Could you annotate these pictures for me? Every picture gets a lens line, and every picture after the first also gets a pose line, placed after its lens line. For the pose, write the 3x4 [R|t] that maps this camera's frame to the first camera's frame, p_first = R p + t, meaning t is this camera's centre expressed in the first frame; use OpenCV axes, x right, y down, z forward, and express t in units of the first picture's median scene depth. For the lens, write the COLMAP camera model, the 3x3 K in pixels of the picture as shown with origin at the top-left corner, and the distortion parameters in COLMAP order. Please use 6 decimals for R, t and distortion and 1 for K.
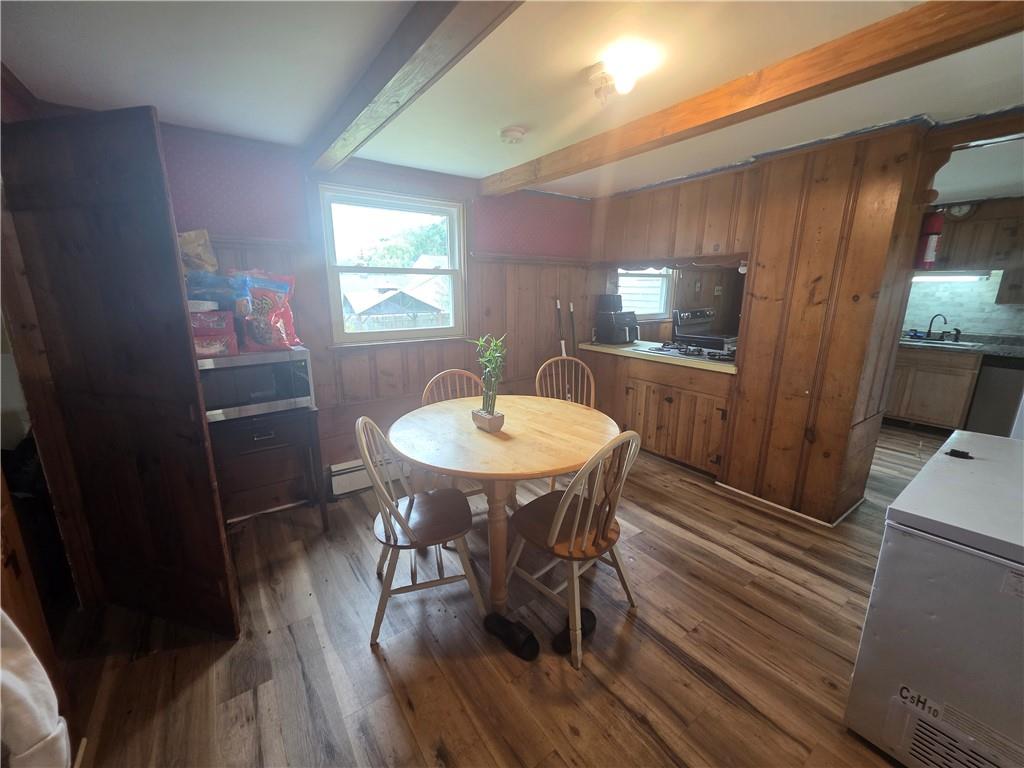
lens RADIAL K [[410.7, 0, 510.6], [0, 410.7, 377.2], [0, 0, 1]] dist [-0.000311, -0.000084]
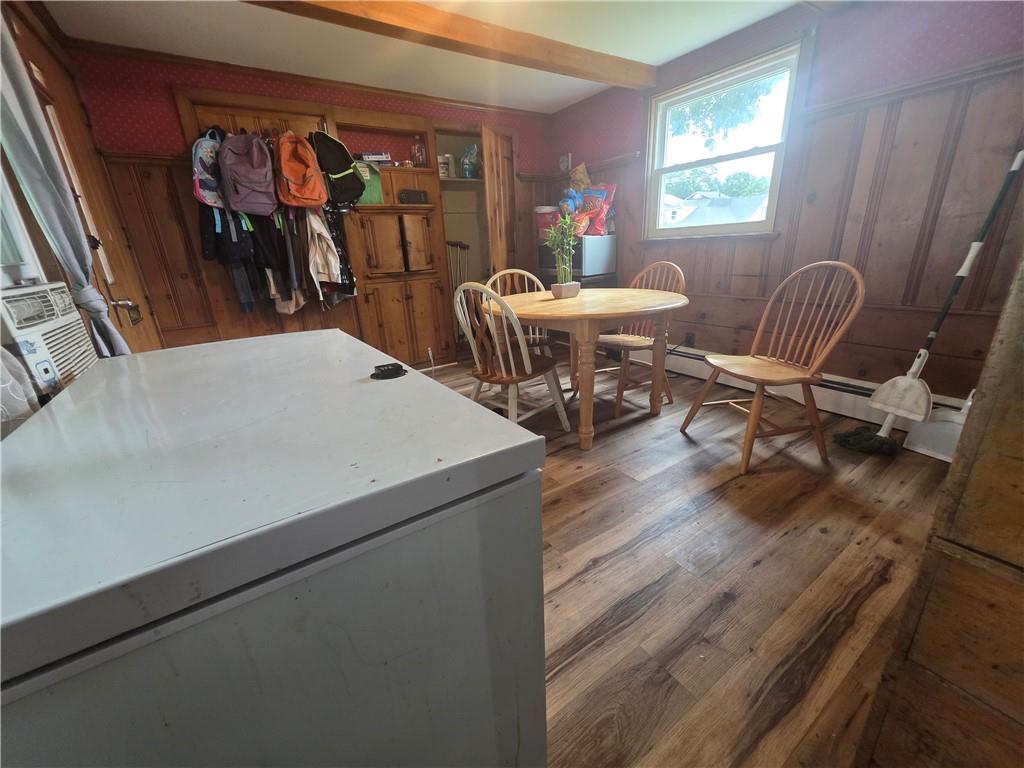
lens RADIAL K [[410.7, 0, 510.6], [0, 410.7, 377.2], [0, 0, 1]] dist [-0.000311, -0.000084]
pose [[-0.030278, 0.312622, -0.949395, 0.873730], [-0.153508, 0.937108, 0.313471, -0.010752], [0.987683, 0.155231, 0.019616, 0.625028]]
